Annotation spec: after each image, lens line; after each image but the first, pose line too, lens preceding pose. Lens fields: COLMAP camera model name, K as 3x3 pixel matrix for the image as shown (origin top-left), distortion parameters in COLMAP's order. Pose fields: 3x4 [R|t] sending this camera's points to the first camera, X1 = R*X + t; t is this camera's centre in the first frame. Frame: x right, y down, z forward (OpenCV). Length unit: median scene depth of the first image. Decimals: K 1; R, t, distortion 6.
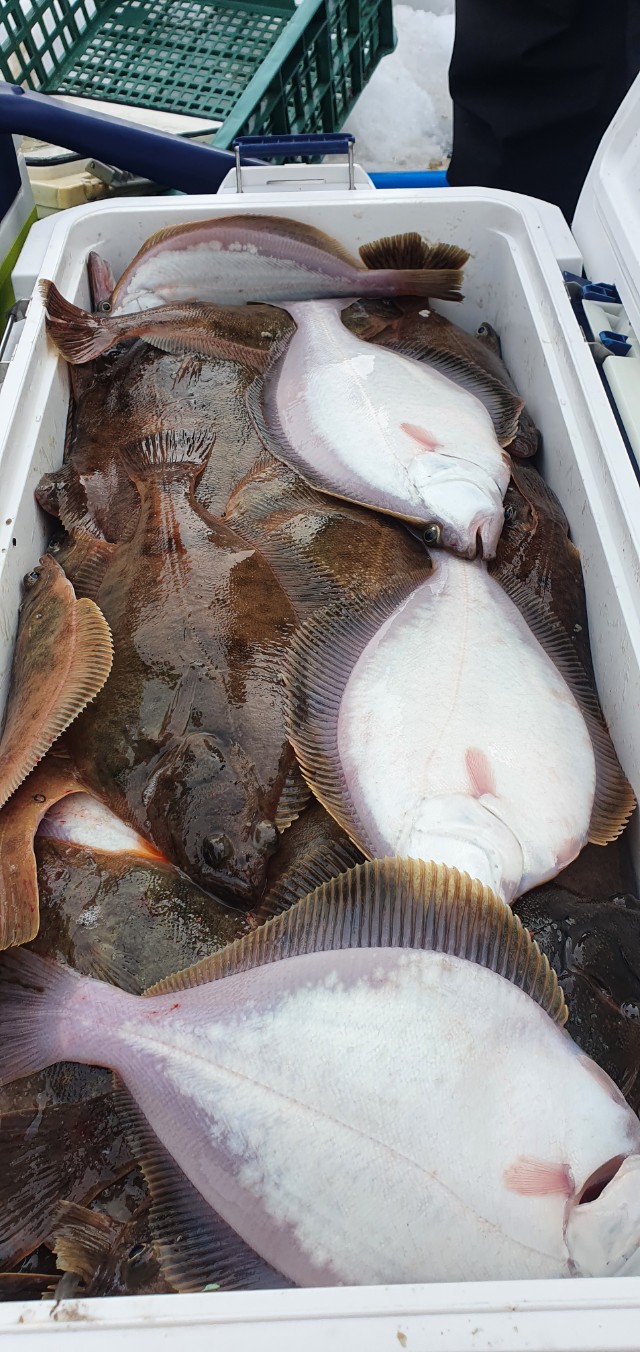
lens RADIAL K [[900.9, 0, 320.0], [0, 900.9, 676.0], [0, 0, 1]] dist [0.018605, -0.000440]
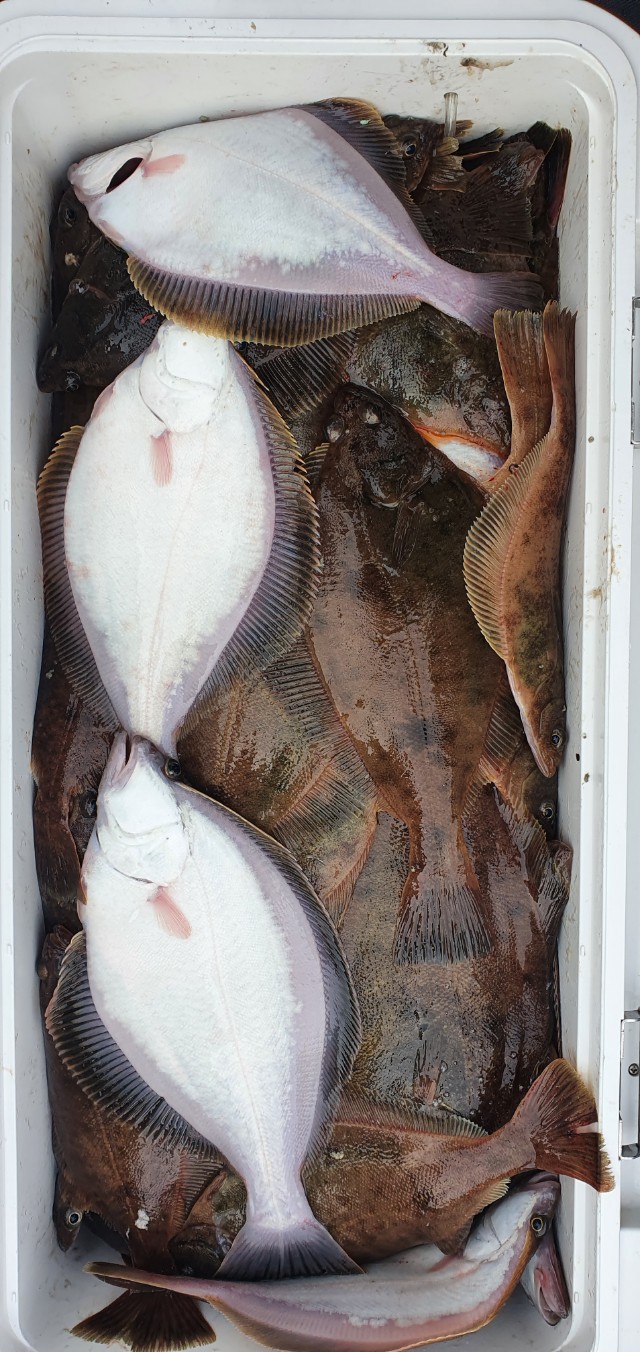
lens RADIAL K [[900.9, 0, 320.0], [0, 900.9, 676.0], [0, 0, 1]] dist [0.018605, -0.000440]
pose [[-0.999449, -0.032834, 0.004830, -0.045098], [0.030096, -0.835370, 0.548864, -0.644863], [-0.013987, 0.548707, 0.835898, 0.089605]]
